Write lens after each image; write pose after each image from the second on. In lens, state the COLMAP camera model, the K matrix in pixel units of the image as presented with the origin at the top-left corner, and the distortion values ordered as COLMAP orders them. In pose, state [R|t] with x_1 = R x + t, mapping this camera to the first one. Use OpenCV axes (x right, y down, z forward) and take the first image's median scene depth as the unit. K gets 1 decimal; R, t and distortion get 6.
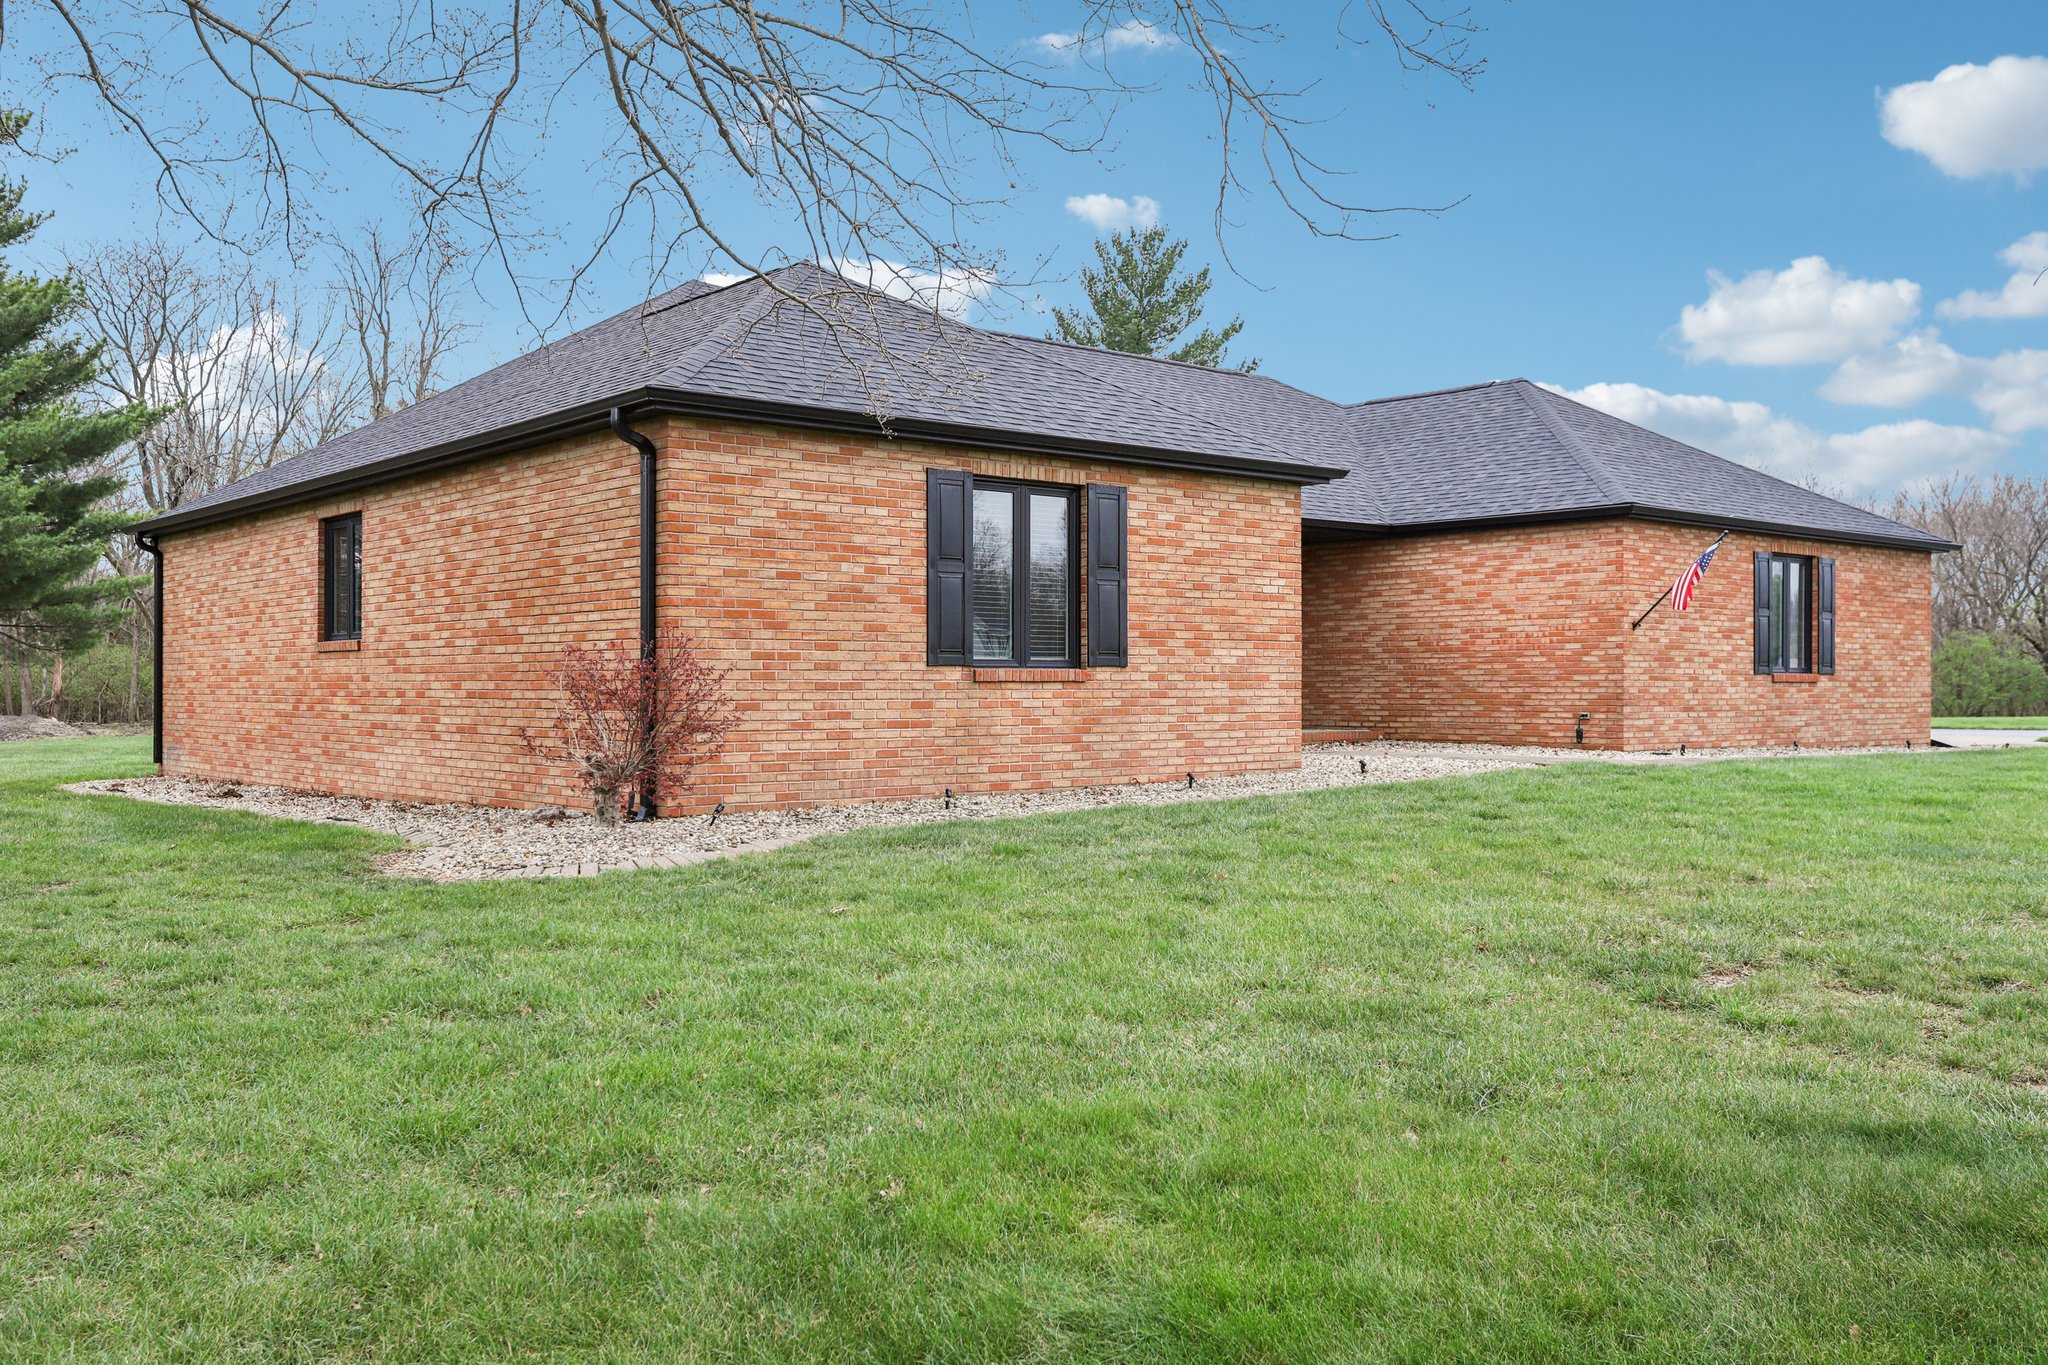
lens RADIAL K [[1744.0, 0, 1030.7], [0, 1744.0, 681.8], [0, 0, 1]] dist [-0.018160, 0.000358]
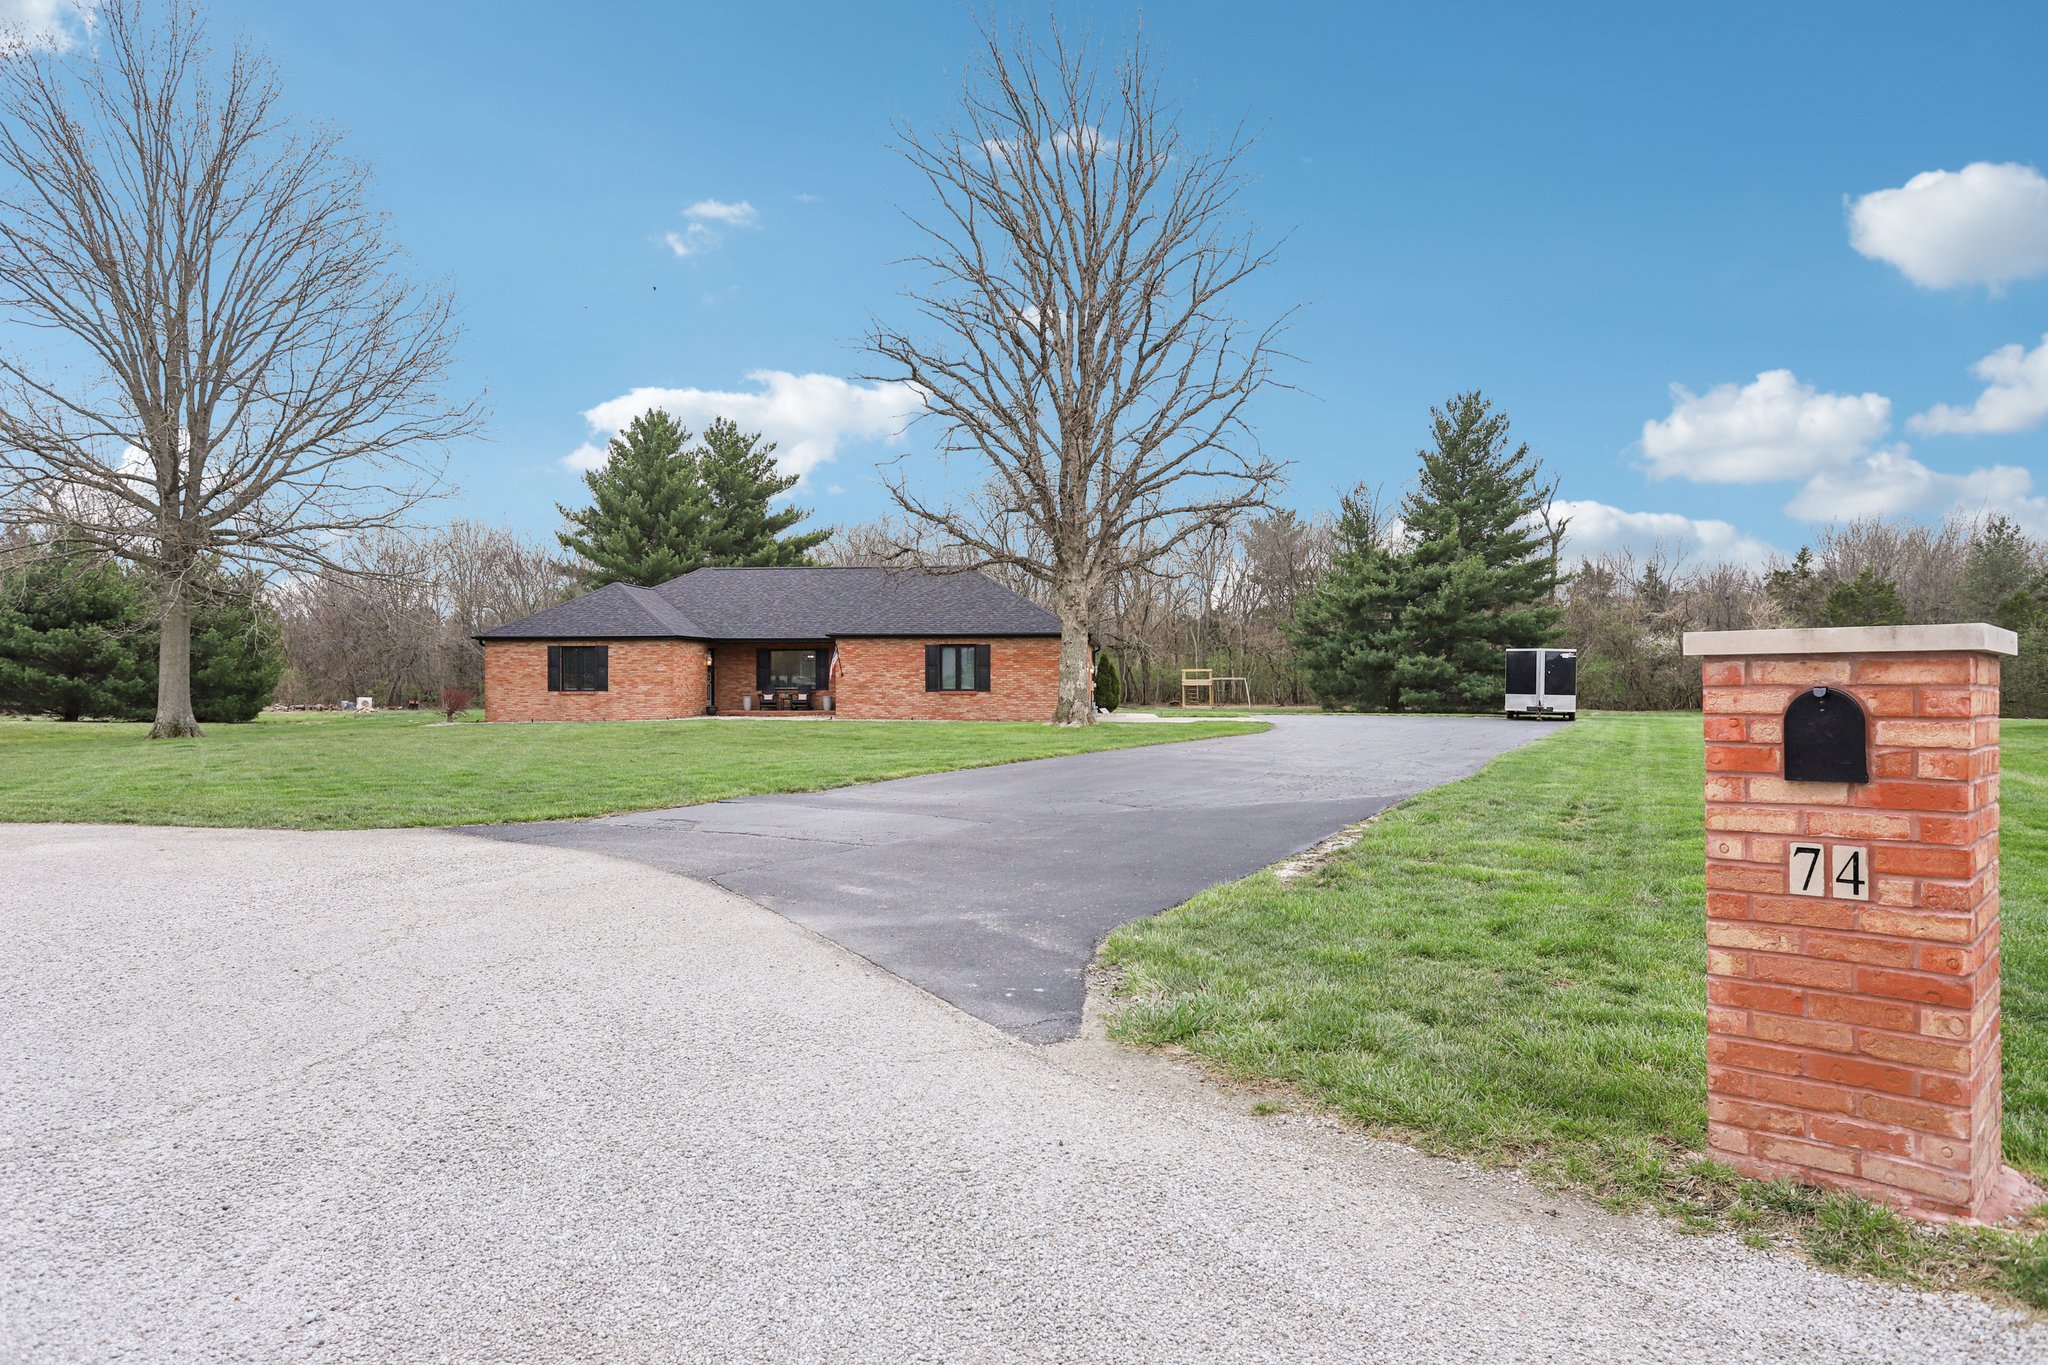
lens RADIAL K [[1249.6, 0, 1018.4], [0, 1249.6, 683.0], [0, 0, 1]] dist [-0.019568, 0.001443]
pose [[0.702179, 0.004749, -0.711985, 2.877544], [0.001893, 0.999962, 0.008537, -0.051776], [0.711998, -0.007343, 0.702143, -0.344410]]
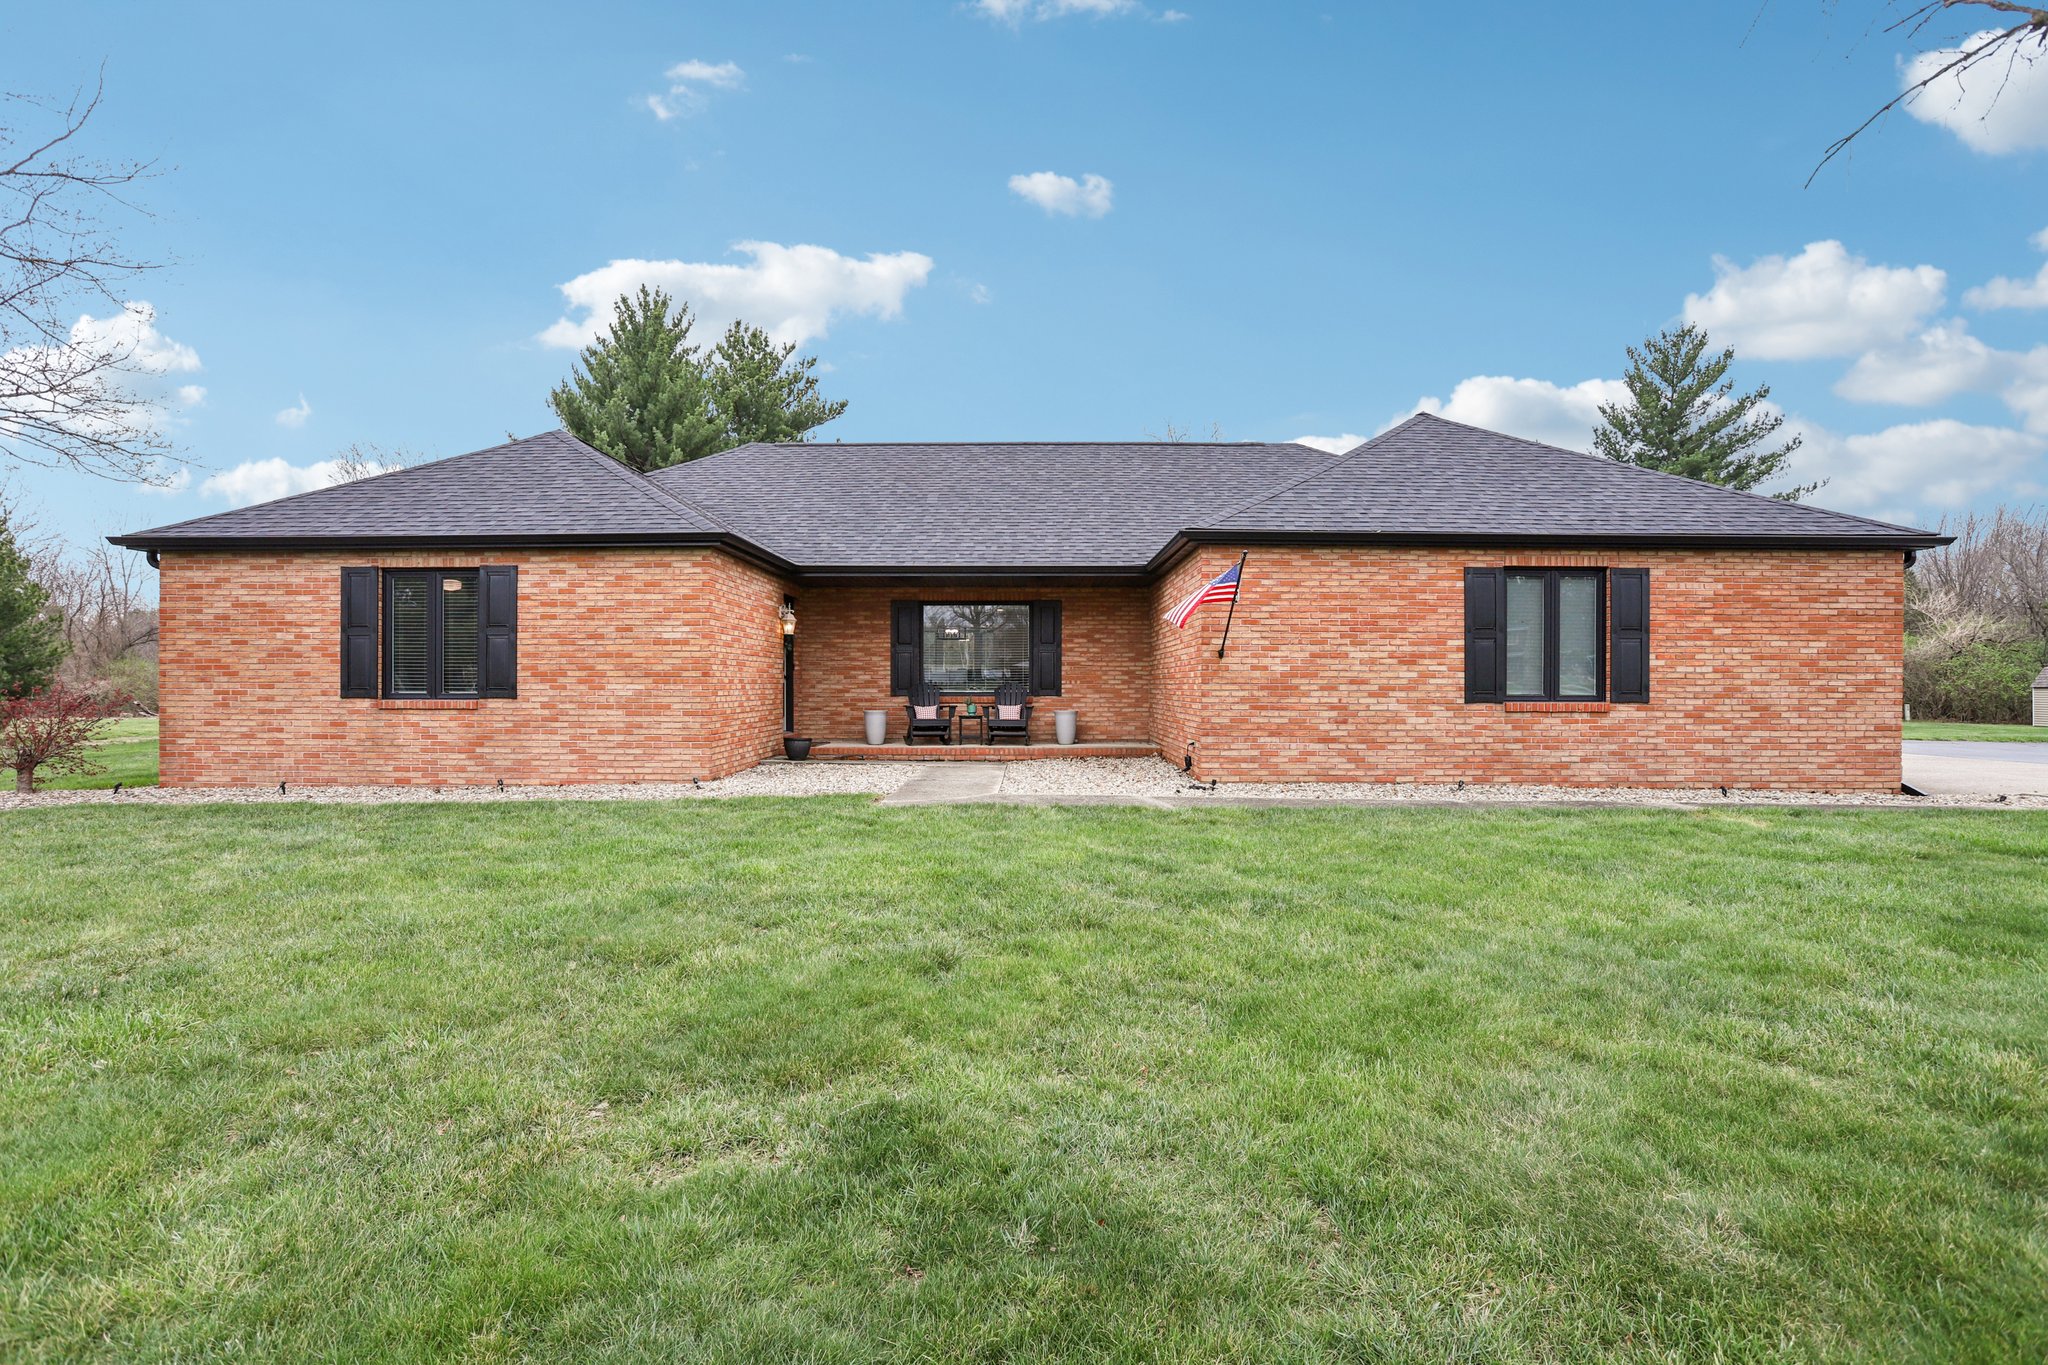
lens RADIAL K [[1023.0, 0, 1030.6], [0, 1023.0, 682.6], [0, 0, 1]] dist [-0.046563, 0.003071]
pose [[0.757494, 0.004597, -0.652826, 0.914802], [-0.001875, 0.999986, 0.004867, -0.026717], [0.652840, -0.002463, 0.757492, 0.703144]]
